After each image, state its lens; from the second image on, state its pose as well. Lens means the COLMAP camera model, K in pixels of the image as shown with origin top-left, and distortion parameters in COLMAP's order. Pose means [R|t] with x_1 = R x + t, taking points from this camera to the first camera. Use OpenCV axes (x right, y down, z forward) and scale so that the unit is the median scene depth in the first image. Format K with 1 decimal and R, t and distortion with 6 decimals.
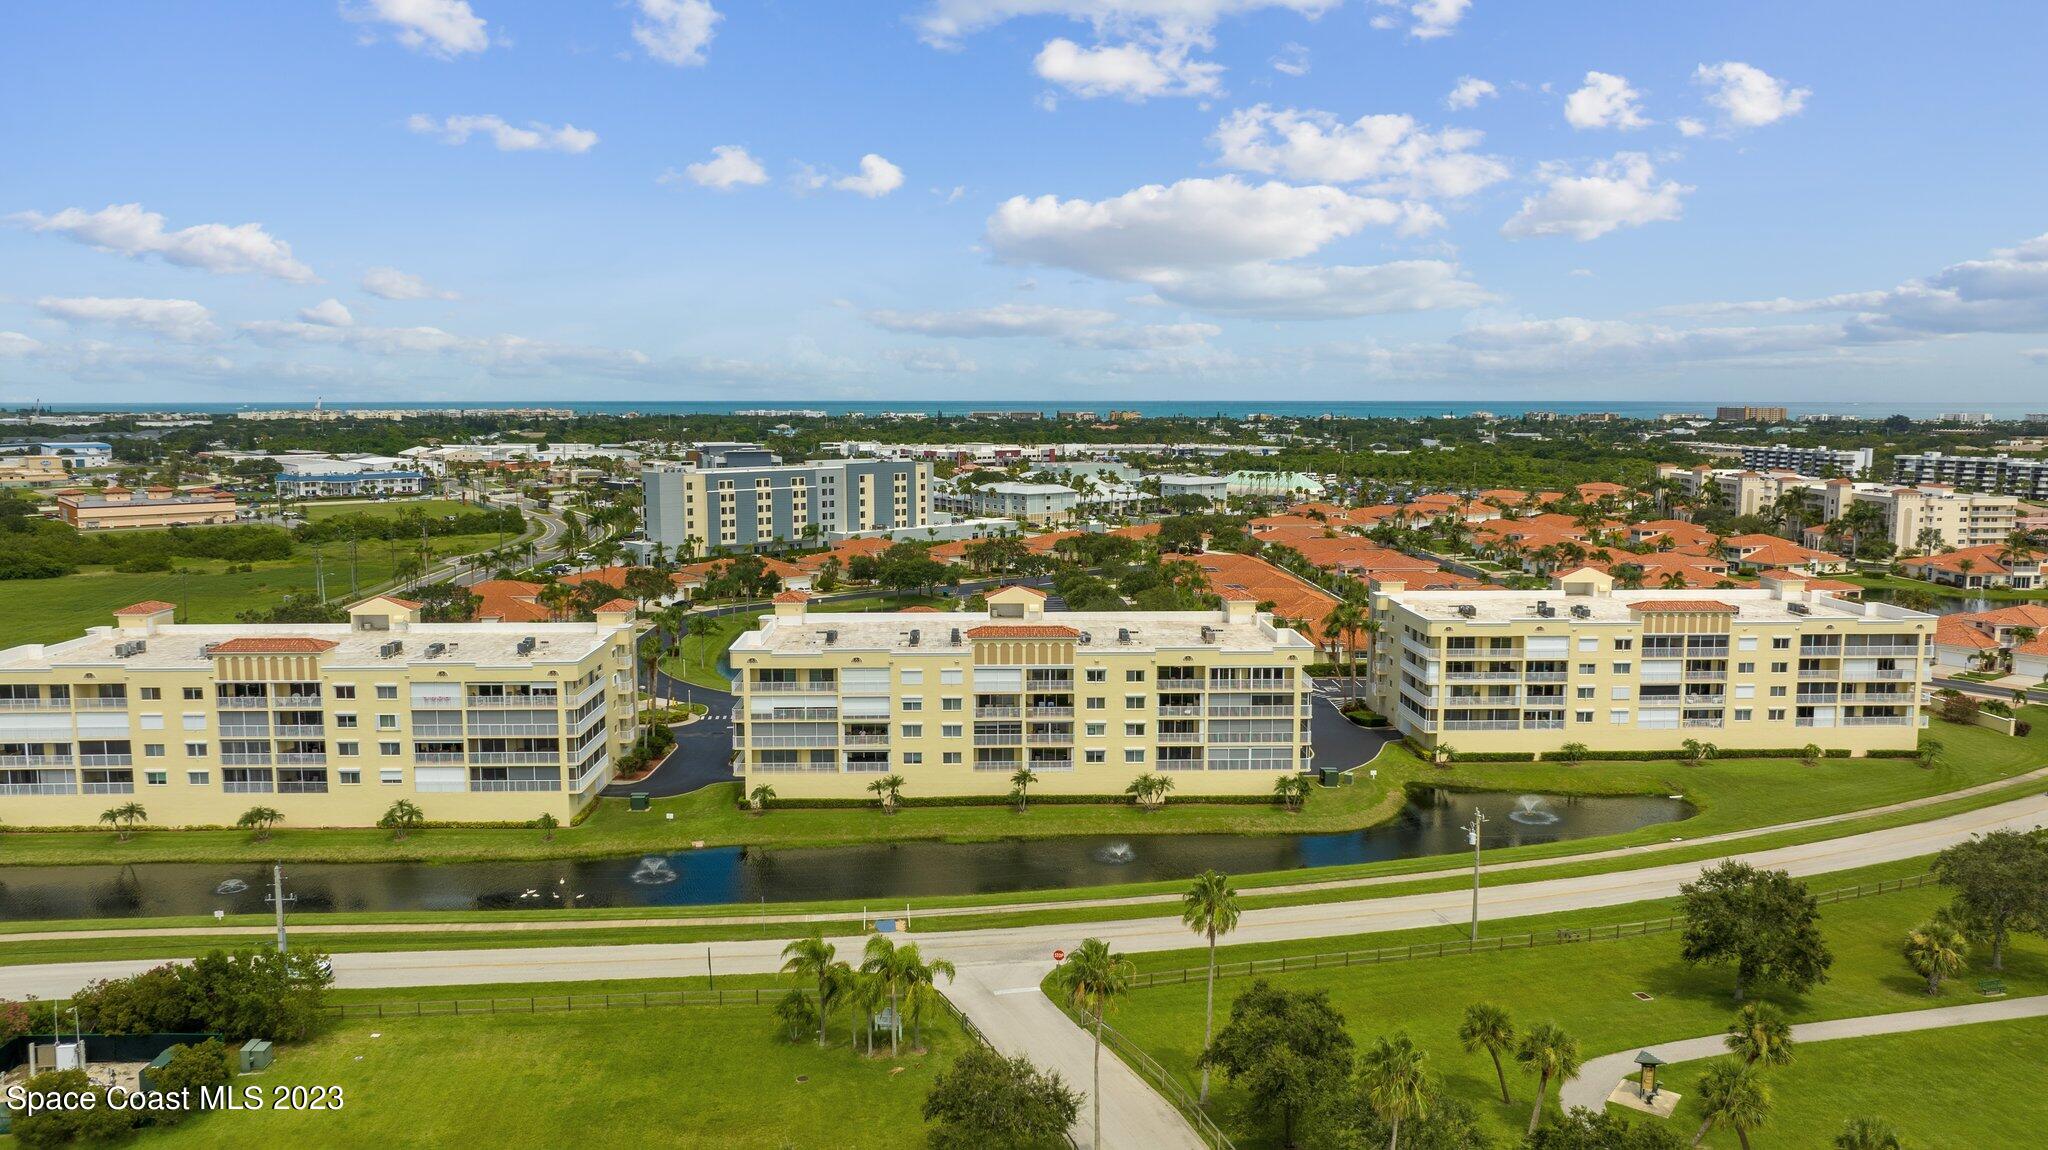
lens RADIAL K [[1416.4, 0, 1017.1], [0, 1416.4, 573.9], [0, 0, 1]] dist [-0.032962, 0.021032]
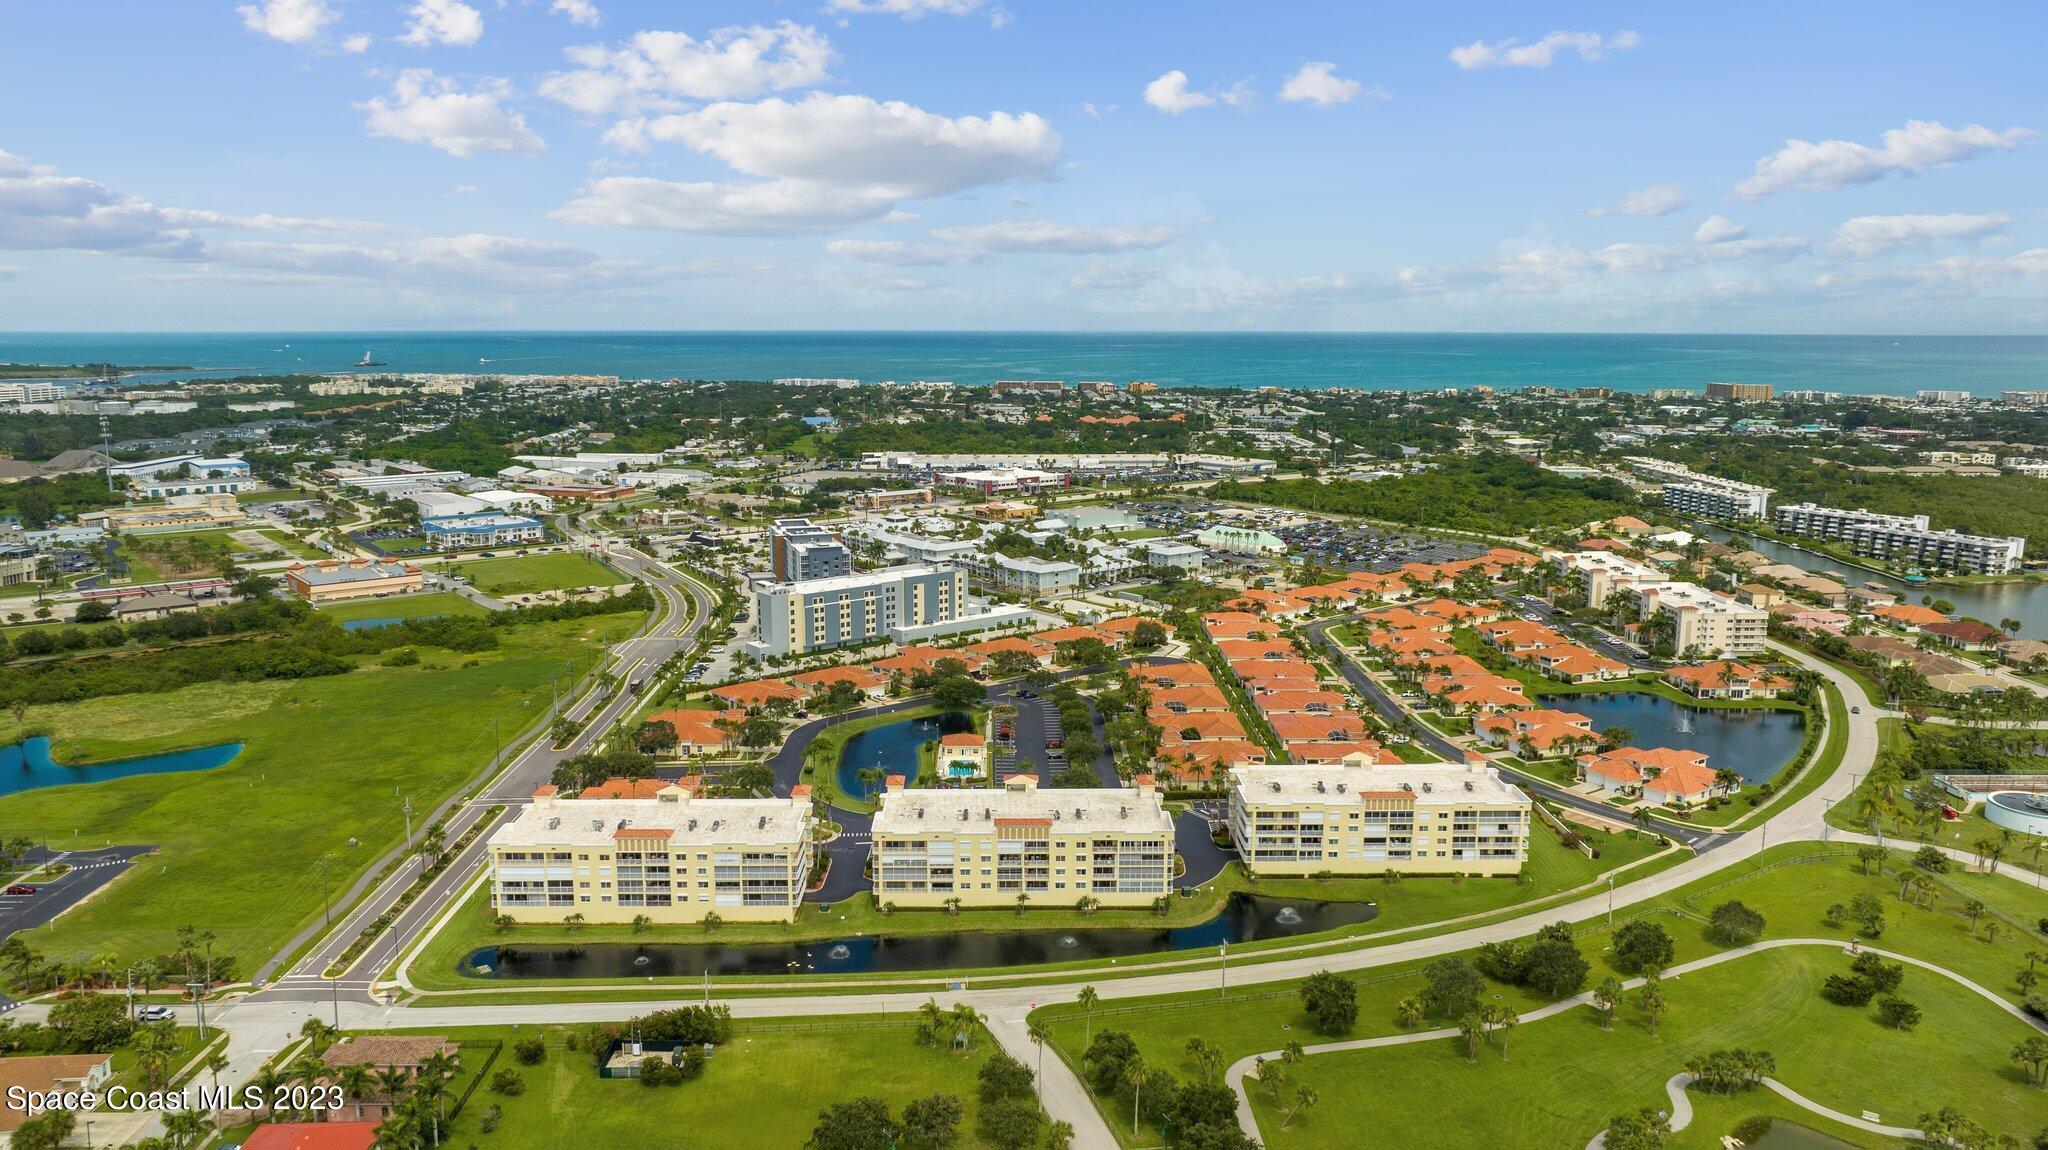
lens RADIAL K [[1416.4, 0, 1020.4], [0, 1416.4, 586.1], [0, 0, 1]] dist [-0.032962, 0.021032]
pose [[0.999871, 0.005747, -0.015021, 0.027675], [-0.004823, 0.998137, 0.060820, -0.395741], [0.015343, -0.060740, 0.998036, -0.900079]]
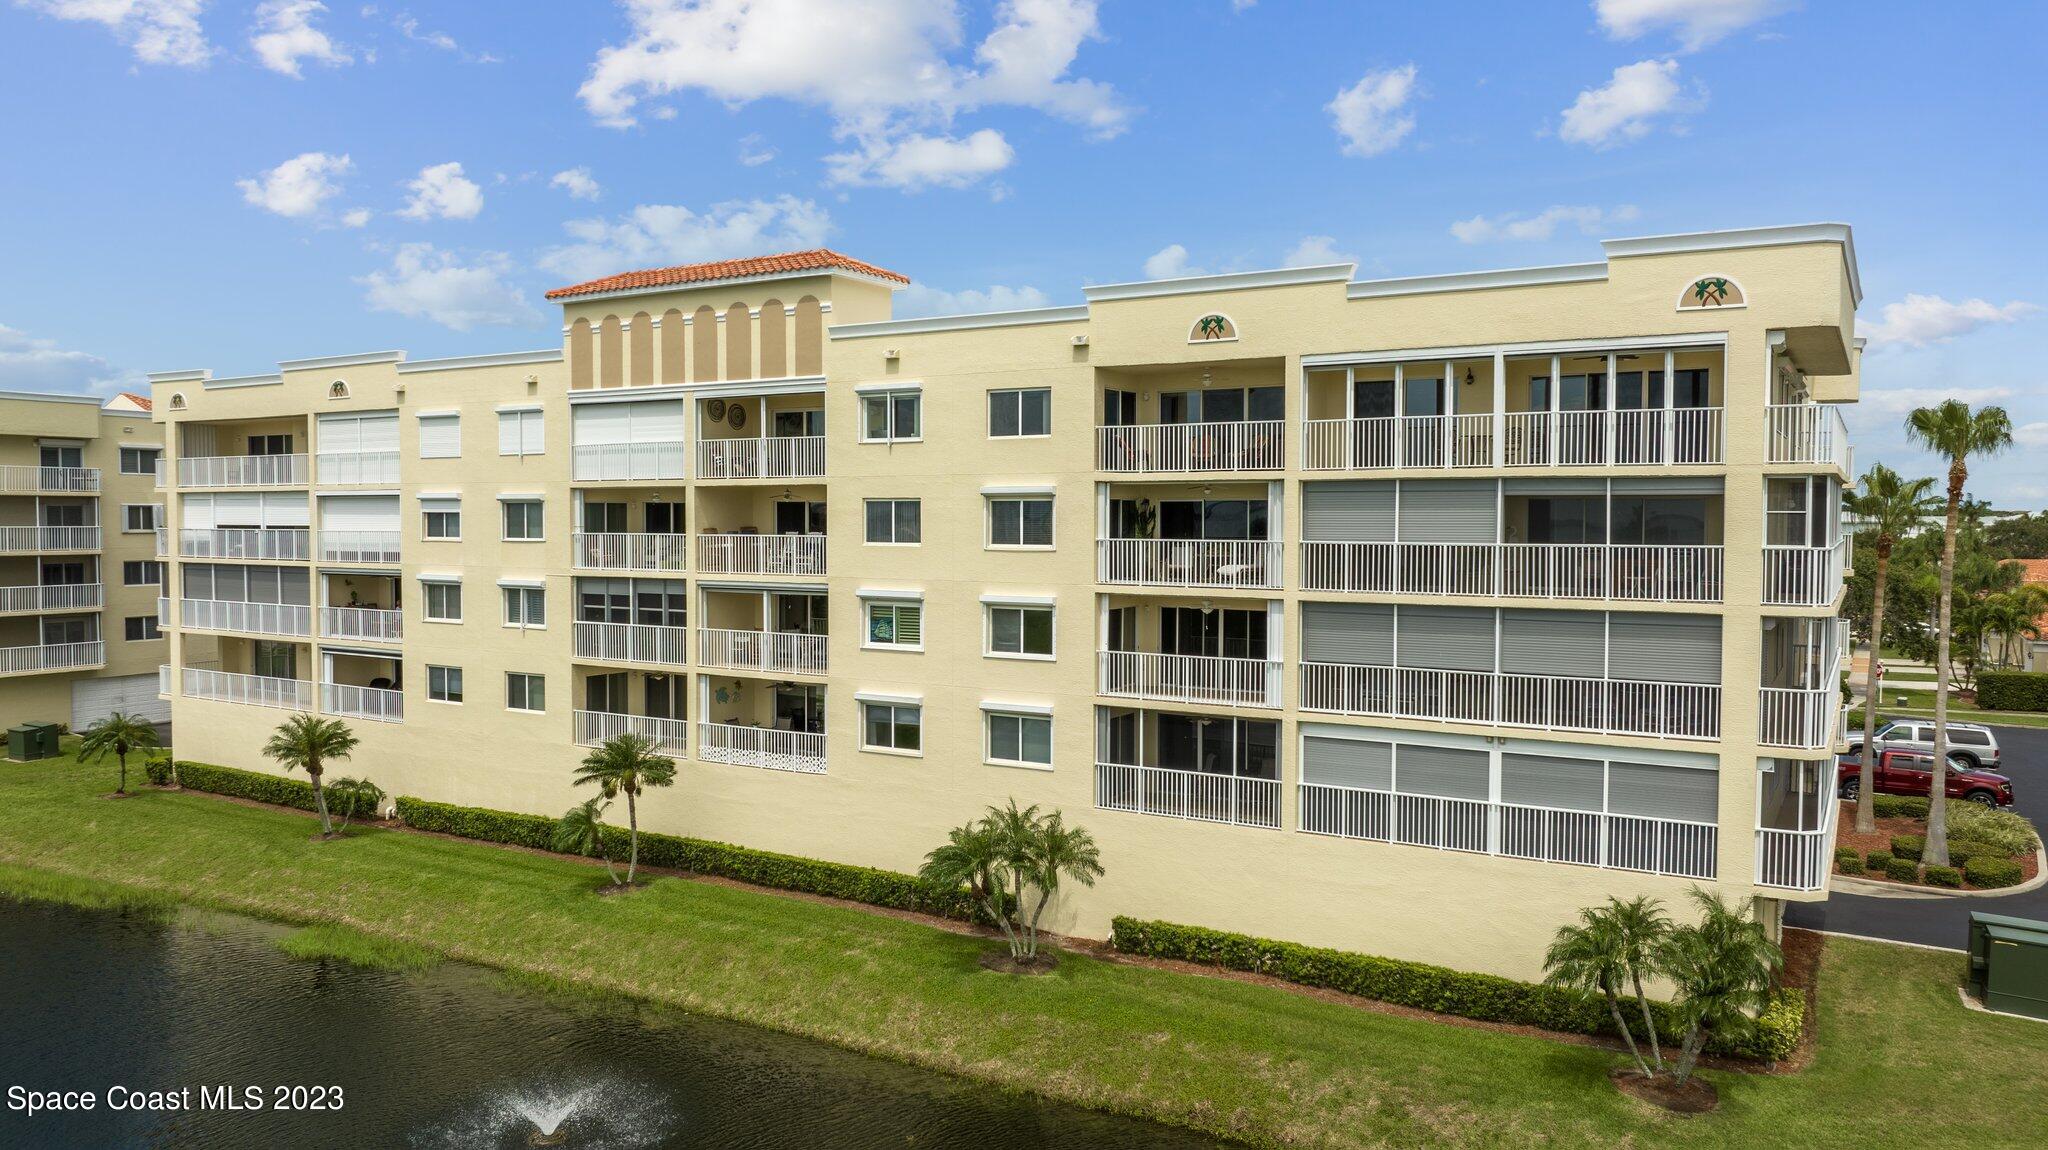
lens RADIAL K [[1416.4, 0, 1027.2], [0, 1416.4, 573.7], [0, 0, 1]] dist [-0.032962, 0.021032]
pose [[0.844706, 0.022830, -0.534744, 0.219019], [-0.069602, 0.995292, -0.067455, 0.117179], [0.530686, 0.094199, 0.842318, 0.789625]]
